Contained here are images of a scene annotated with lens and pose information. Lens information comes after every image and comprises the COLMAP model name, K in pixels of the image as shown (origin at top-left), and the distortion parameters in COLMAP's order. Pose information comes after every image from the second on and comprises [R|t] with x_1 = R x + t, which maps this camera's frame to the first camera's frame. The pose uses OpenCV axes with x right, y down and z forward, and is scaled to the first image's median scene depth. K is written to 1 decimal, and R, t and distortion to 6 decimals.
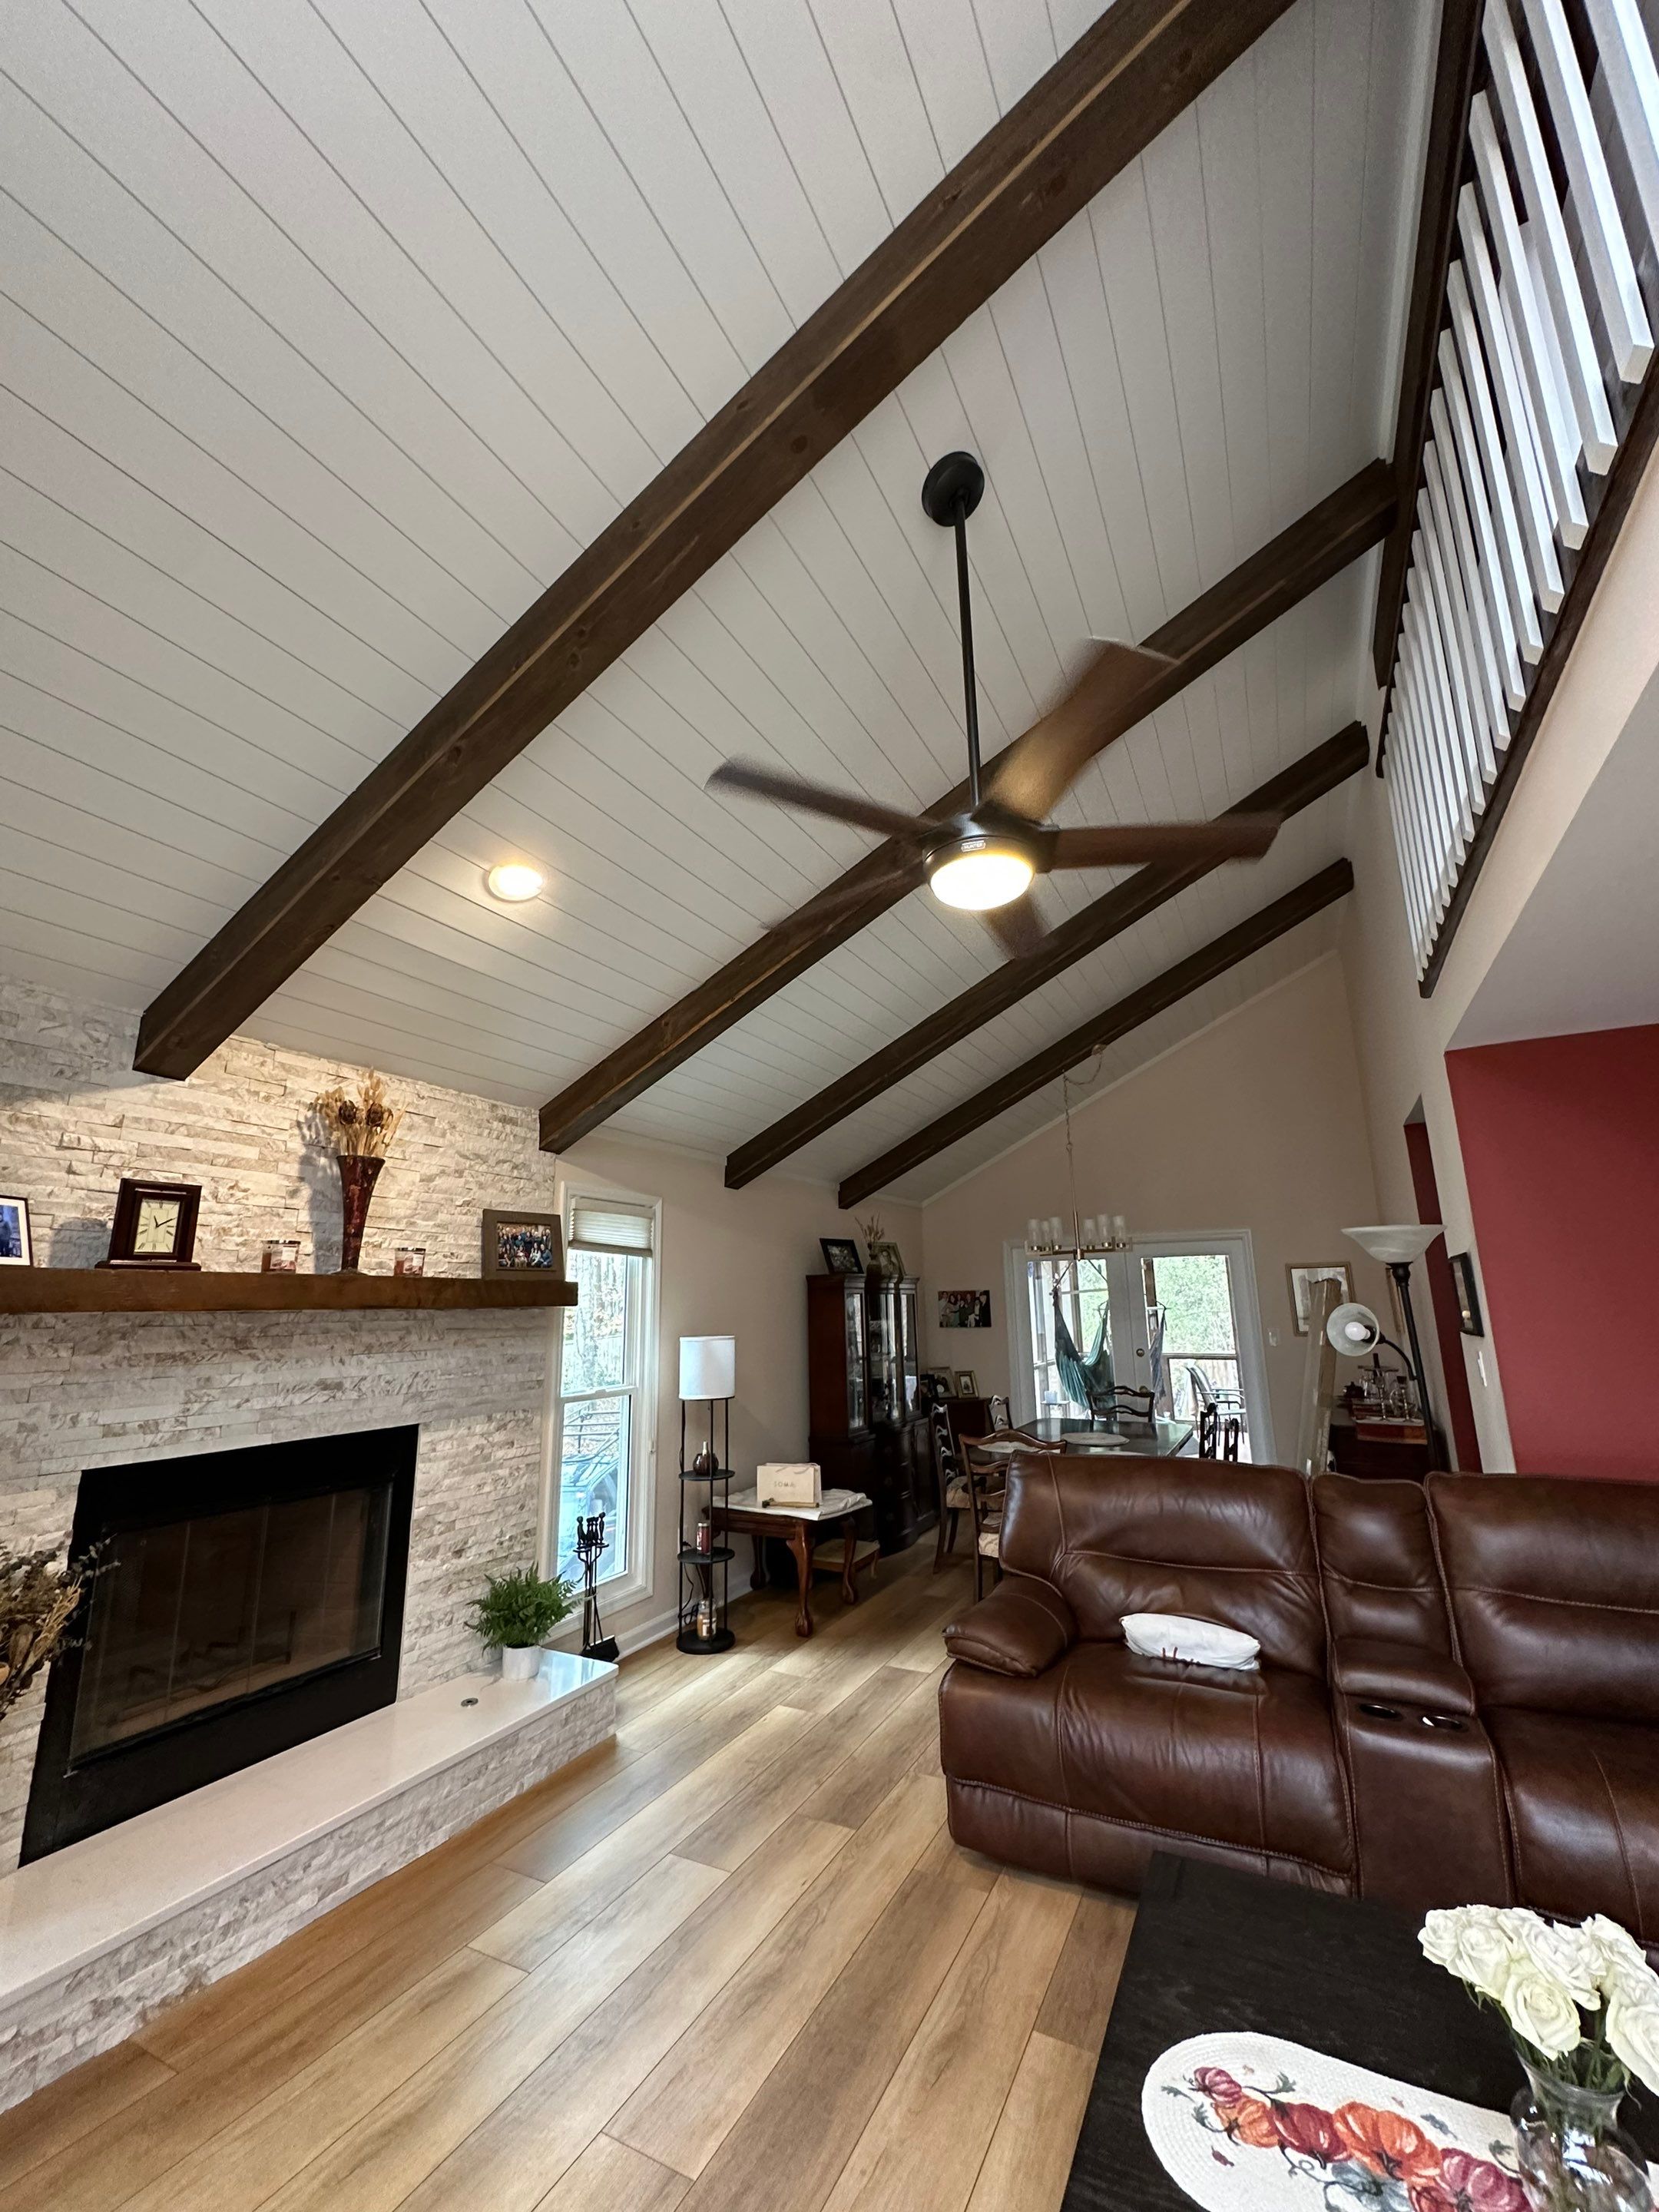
lens RADIAL K [[880.2, 0, 829.5], [0, 880.2, 1106.0], [0, 0, 1]] dist [-0.001624, -0.000073]
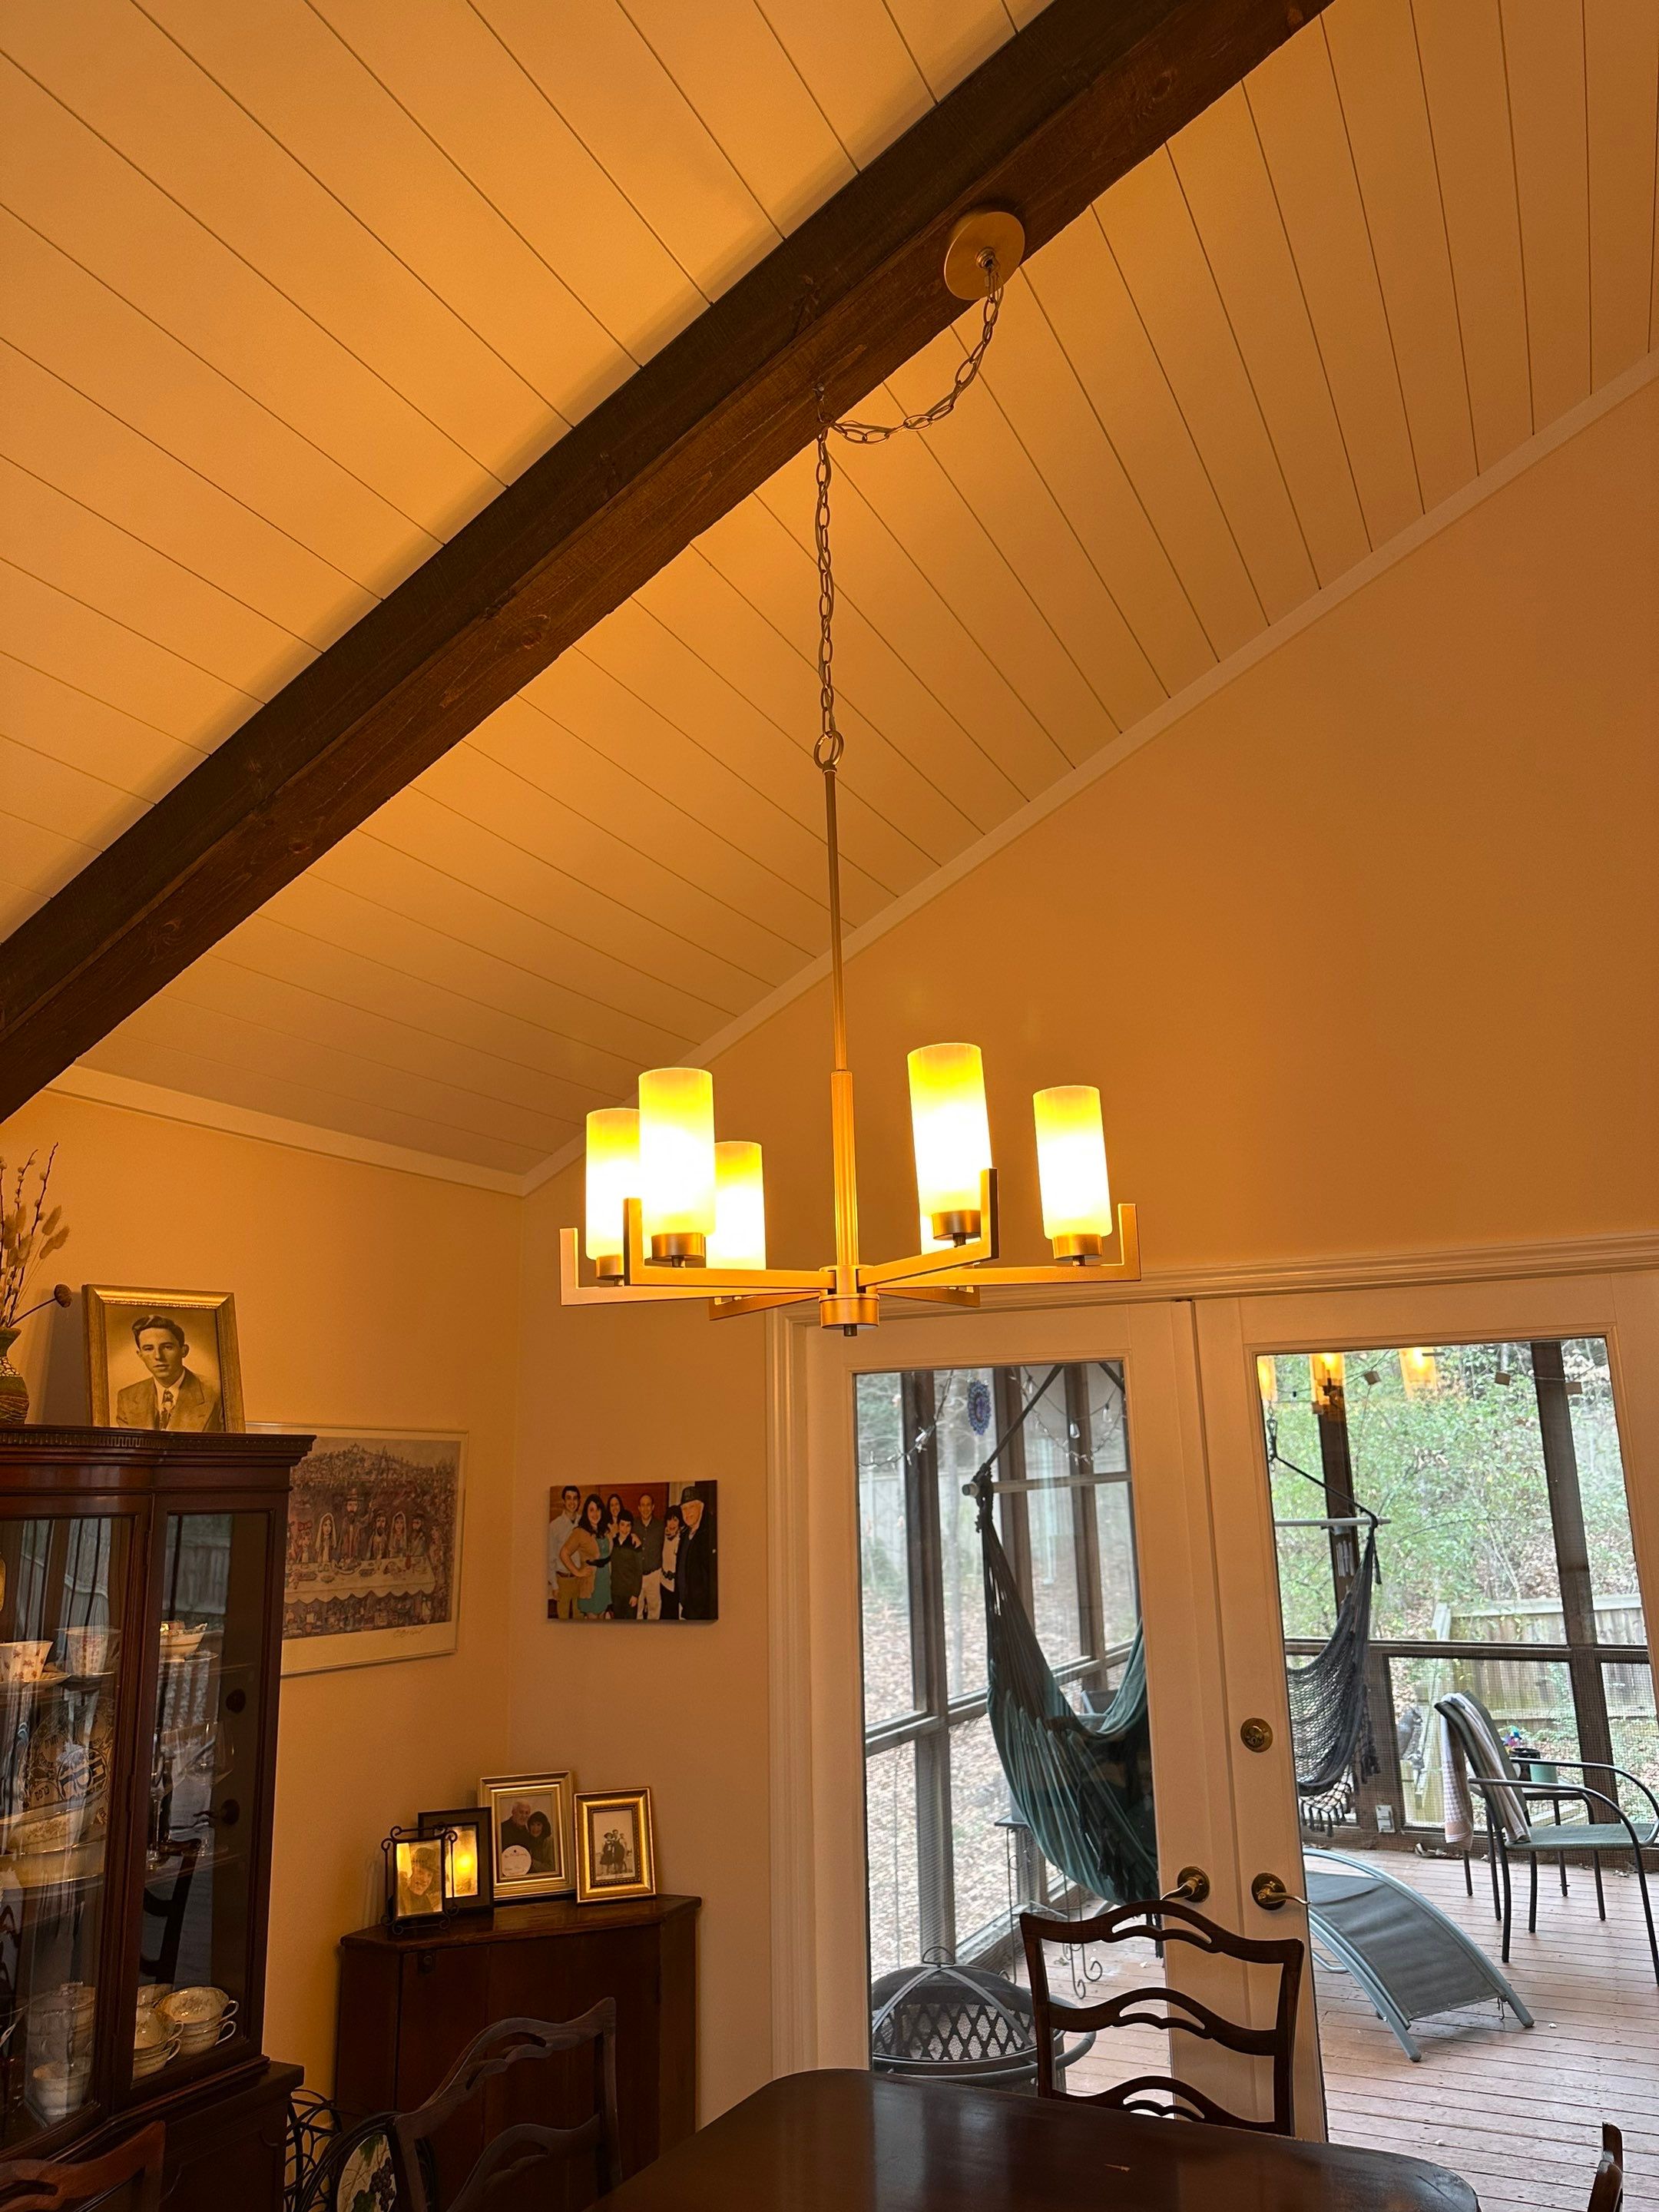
lens RADIAL K [[1585.4, 0, 829.5], [0, 1585.4, 1106.0], [0, 0, 1]] dist [0.173362, -0.283002]
pose [[0.999471, -0.003056, 0.032388, 0.200104], [0.003488, 0.999905, -0.013308, 0.098682], [-0.032345, 0.013414, 0.999387, 0.495966]]
